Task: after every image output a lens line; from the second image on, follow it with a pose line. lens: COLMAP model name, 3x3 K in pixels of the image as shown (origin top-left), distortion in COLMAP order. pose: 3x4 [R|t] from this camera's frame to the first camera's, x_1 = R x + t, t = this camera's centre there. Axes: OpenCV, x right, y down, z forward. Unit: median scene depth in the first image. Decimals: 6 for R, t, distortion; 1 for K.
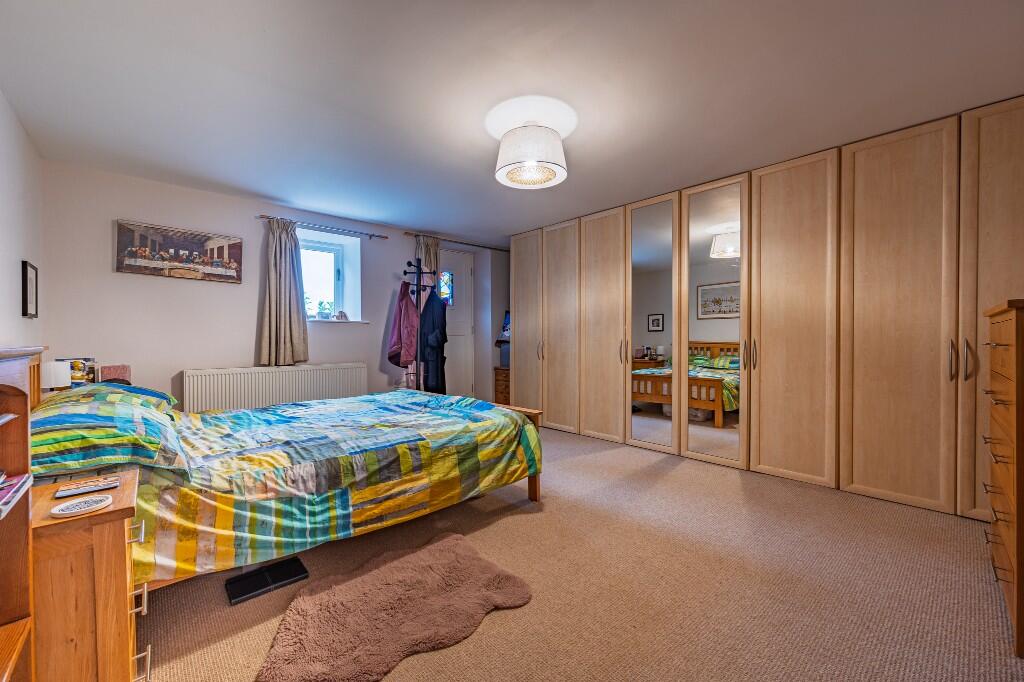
lens RADIAL K [[400.4, 0, 517.8], [0, 400.4, 339.3], [0, 0, 1]] dist [-0.002641, -0.000525]
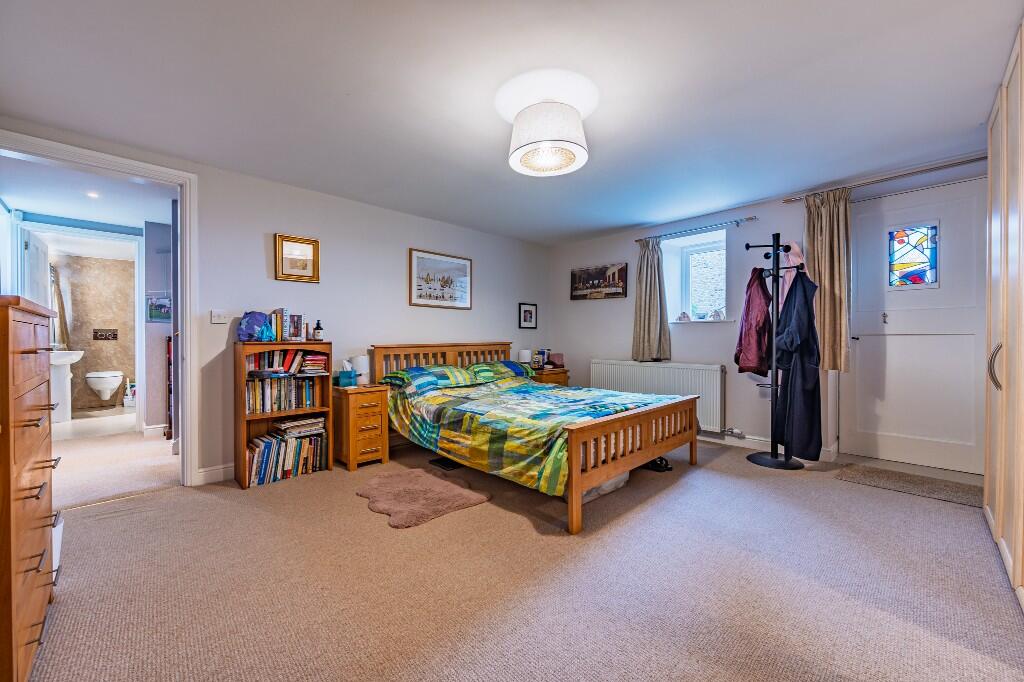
lens RADIAL K [[400.4, 0, 512.4], [0, 400.4, 341.9], [0, 0, 1]] dist [-0.002641, -0.000525]
pose [[0.017838, 0.010587, -0.999785, 0.961951], [-0.002234, 0.999942, 0.010548, -0.007443], [0.999838, 0.002046, 0.017861, 0.937895]]
